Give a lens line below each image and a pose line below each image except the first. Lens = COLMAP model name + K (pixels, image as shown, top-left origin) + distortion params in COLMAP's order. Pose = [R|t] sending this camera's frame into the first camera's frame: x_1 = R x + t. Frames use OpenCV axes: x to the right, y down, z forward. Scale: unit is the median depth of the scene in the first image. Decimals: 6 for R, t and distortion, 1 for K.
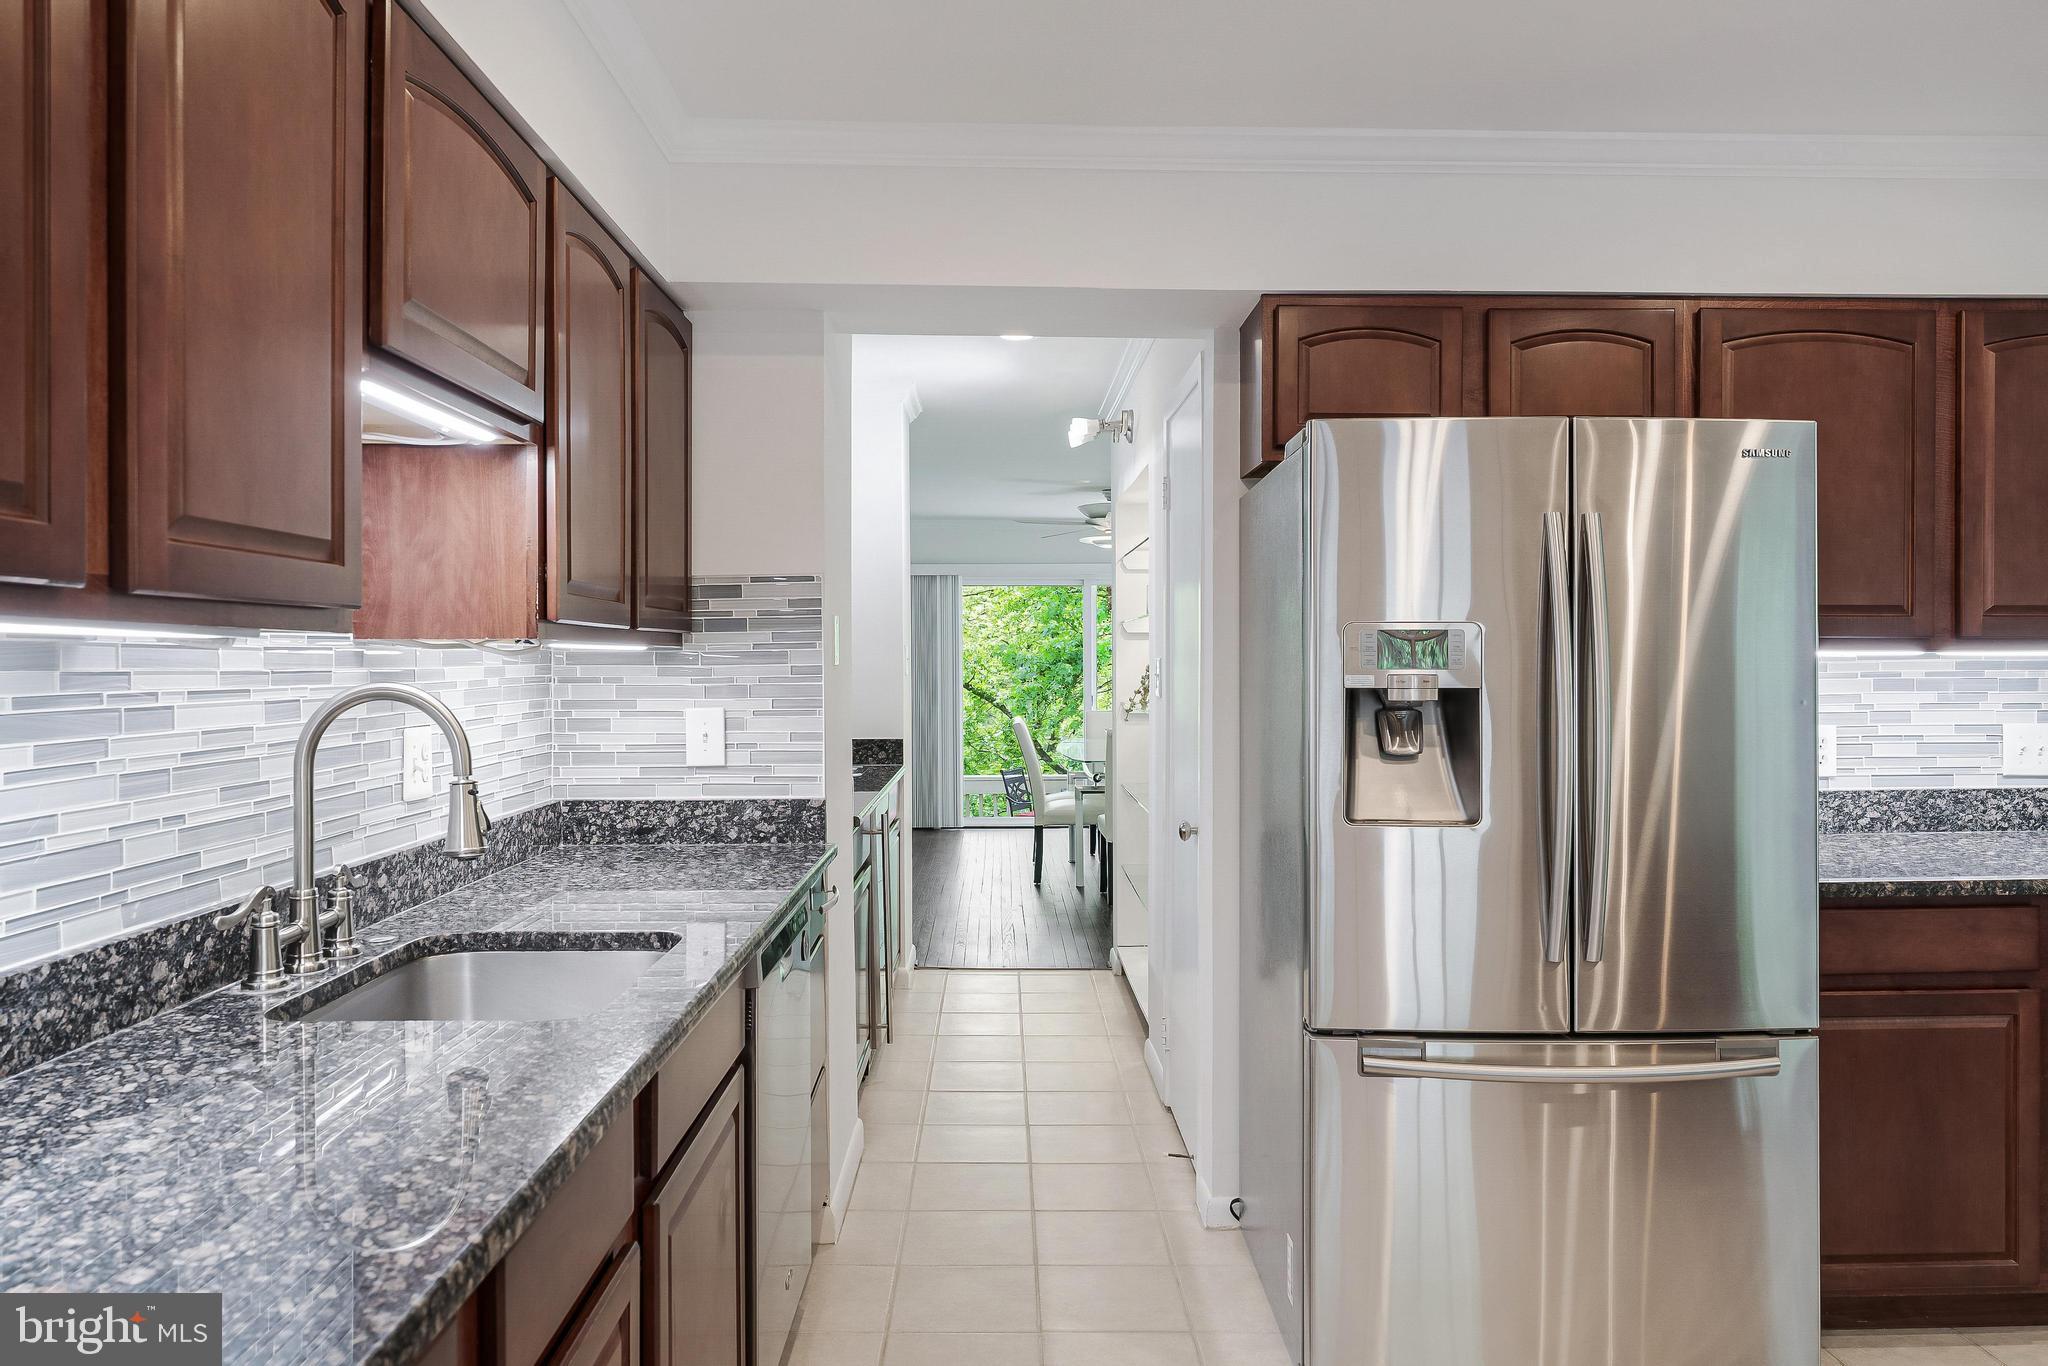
lens RADIAL K [[1380.0, 0, 1022.7], [0, 1380.0, 668.1], [0, 0, 1]] dist [-0.000930, -0.004696]
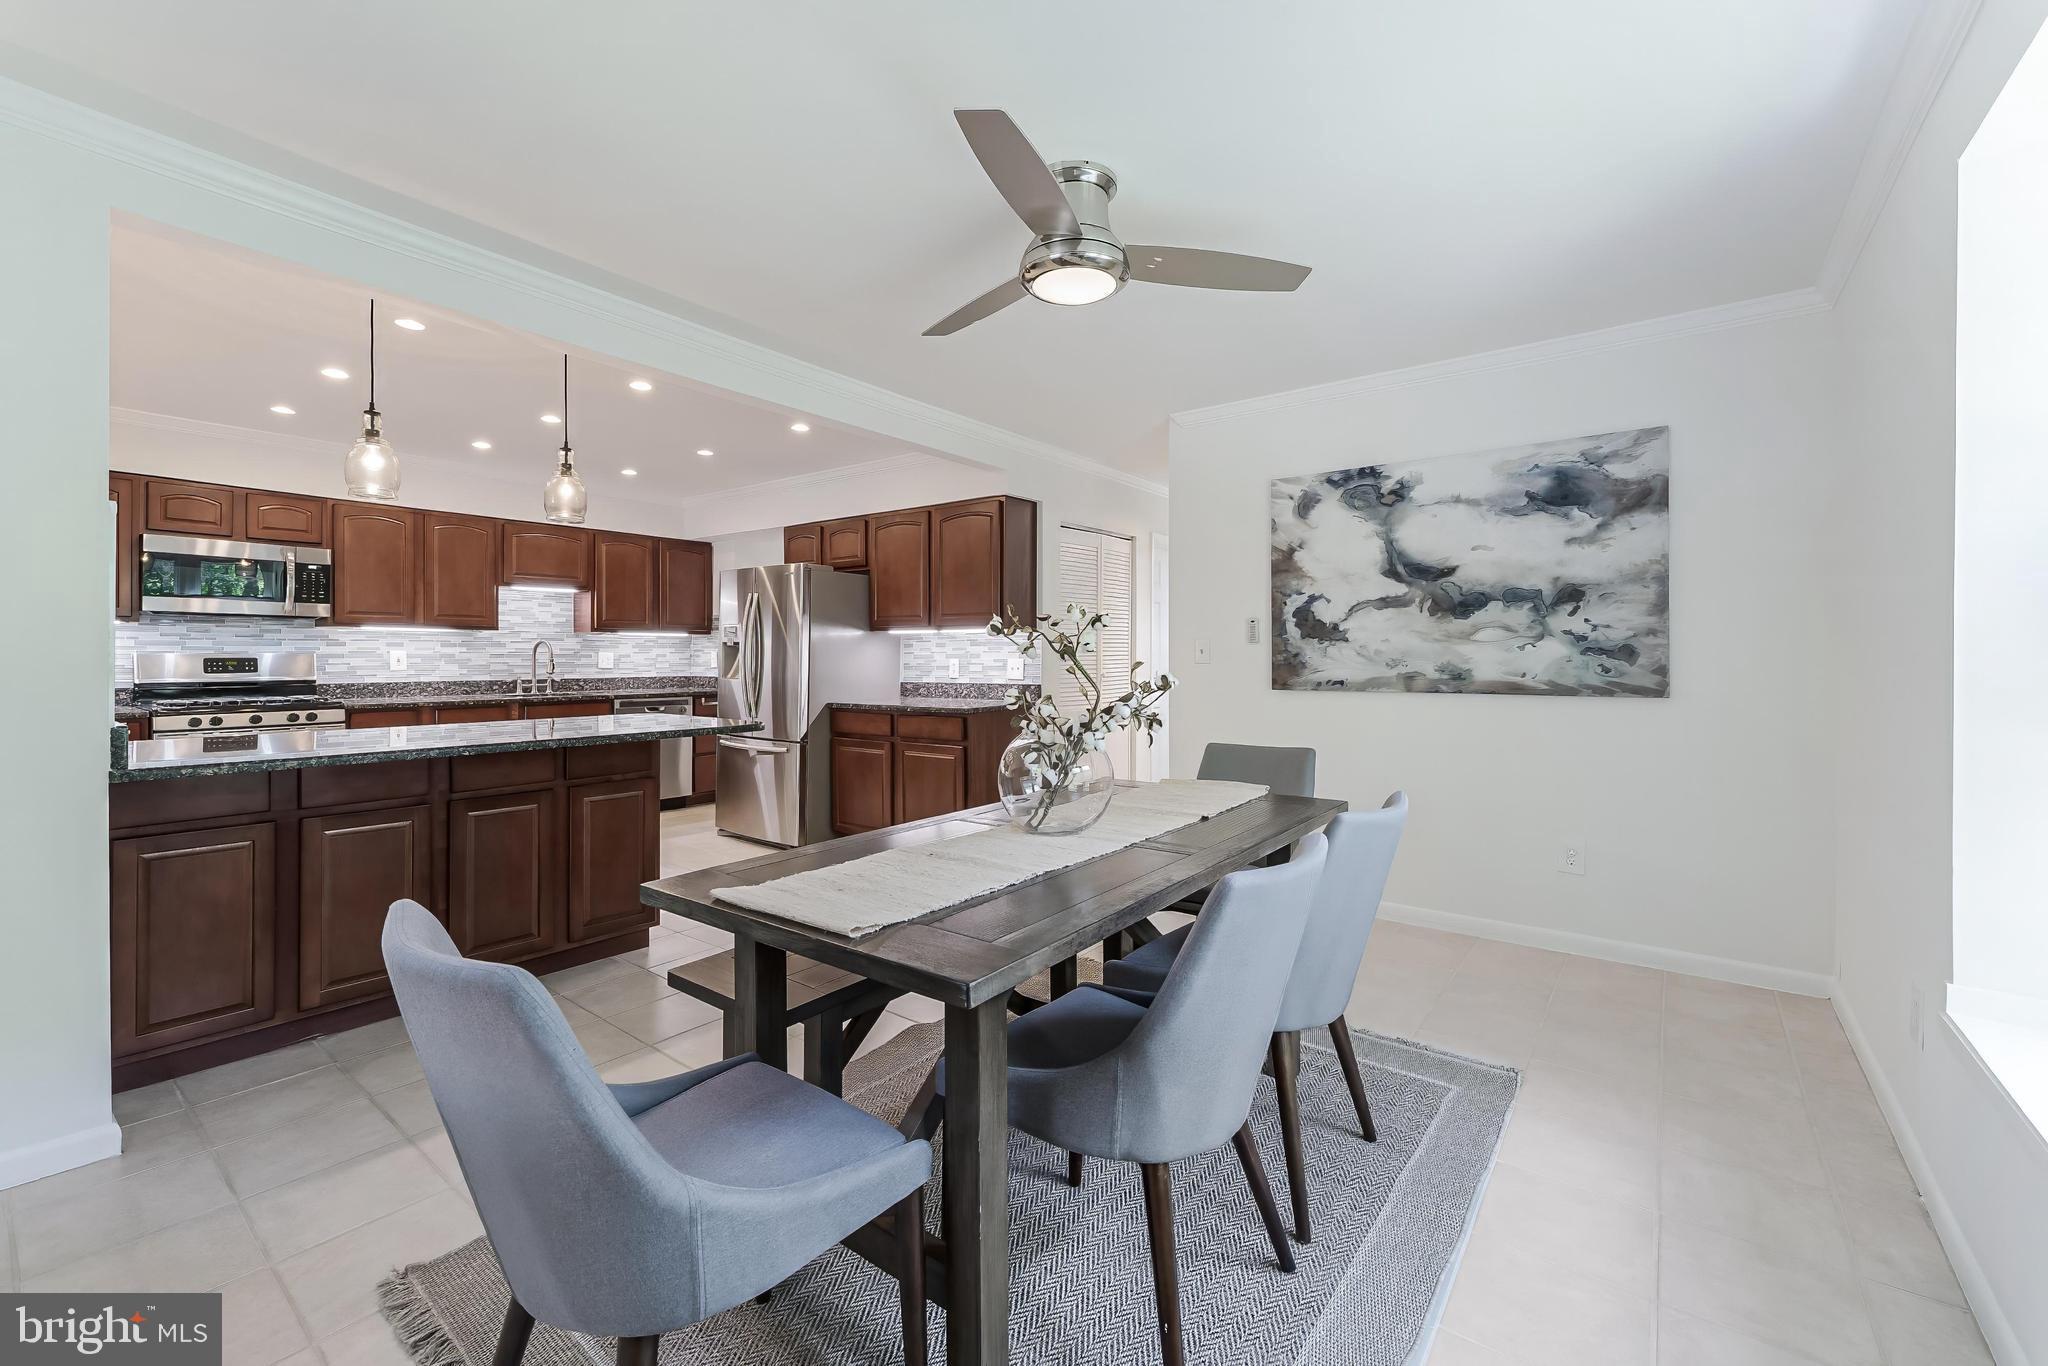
lens RADIAL K [[827.6, 0, 1003.7], [0, 827.6, 662.6], [0, 0, 1]] dist [-0.003015, 0.000075]
pose [[0.774691, 0.008952, -0.632277, 1.824567], [-0.007725, 0.999959, 0.004693, 0.043303], [0.632293, 0.001249, 0.774729, -0.217124]]
